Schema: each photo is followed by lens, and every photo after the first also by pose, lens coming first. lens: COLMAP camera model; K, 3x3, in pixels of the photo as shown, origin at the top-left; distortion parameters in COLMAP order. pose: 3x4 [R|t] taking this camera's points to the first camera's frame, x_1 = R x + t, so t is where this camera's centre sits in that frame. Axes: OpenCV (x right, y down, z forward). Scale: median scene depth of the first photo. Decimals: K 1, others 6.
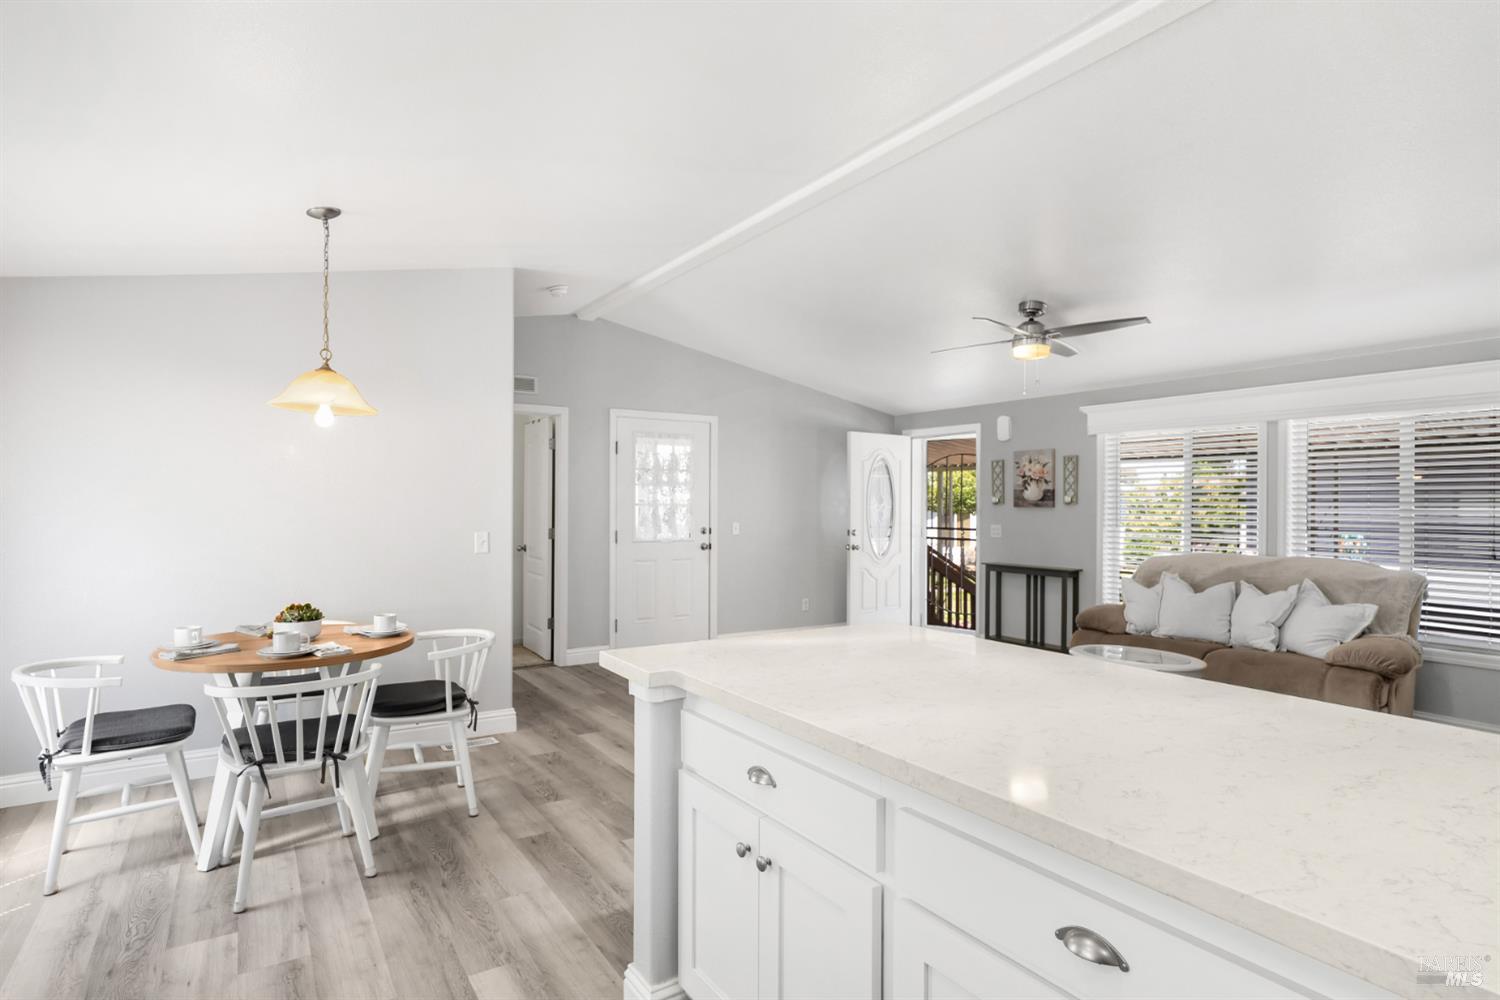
lens RADIAL K [[805.1, 0, 750.0], [0, 805.1, 504.5], [0, 0, 1]] dist [0.003727, 0.003168]
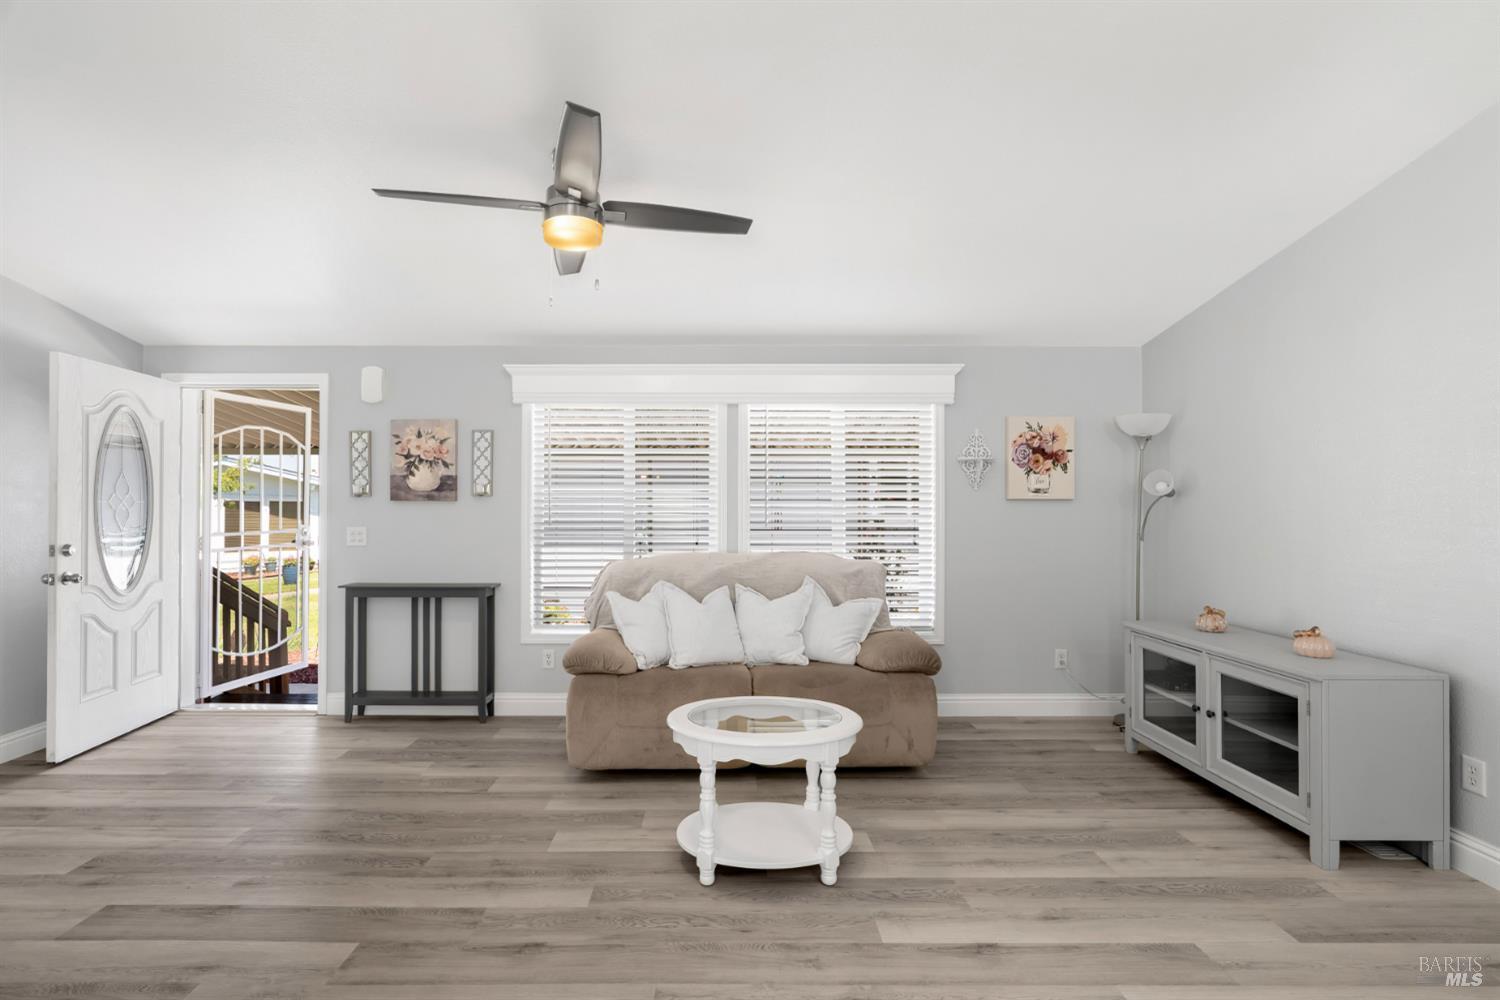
lens RADIAL K [[687.1, 0, 722.8], [0, 687.1, 504.2], [0, 0, 1]] dist [-0.010598, 0.002732]
pose [[0.547599, -0.000420, 0.836741, -0.007626], [0.003178, 0.999994, -0.001578, 0.010723], [-0.836735, 0.003523, 0.547597, 0.584545]]
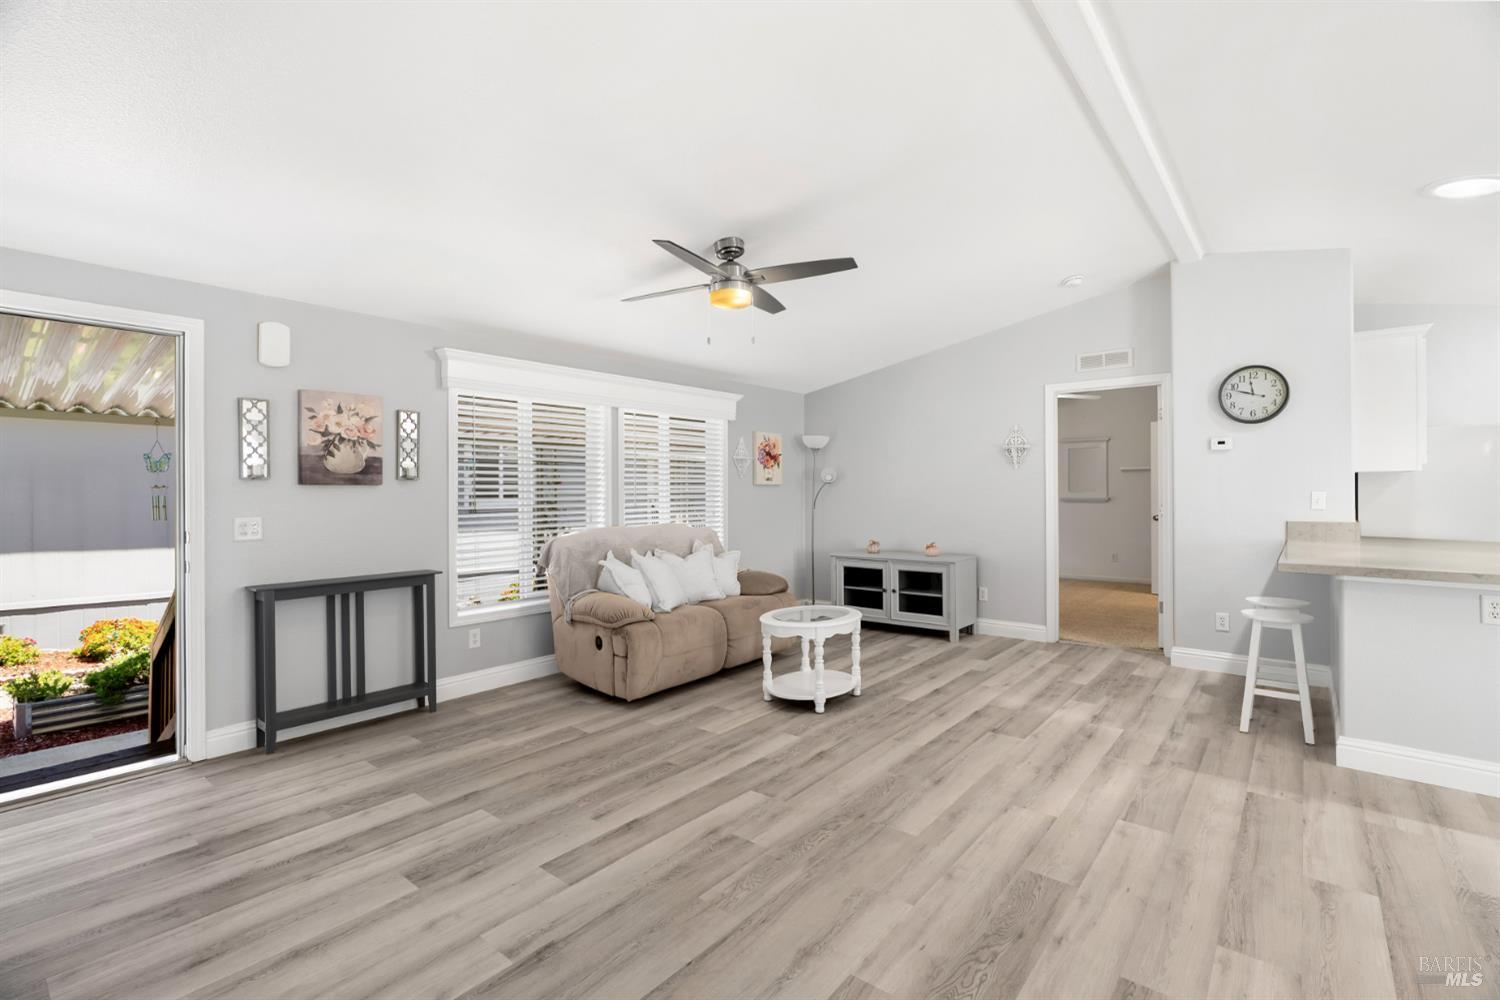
lens RADIAL K [[671.2, 0, 744.7], [0, 671.2, 489.2], [0, 0, 1]] dist [-0.013347, 0.004462]
pose [[-0.288554, -0.002922, 0.957459, -0.301973], [0.004468, 0.999980, 0.004398, 0.007985], [-0.957453, 0.005547, -0.288535, 1.096288]]
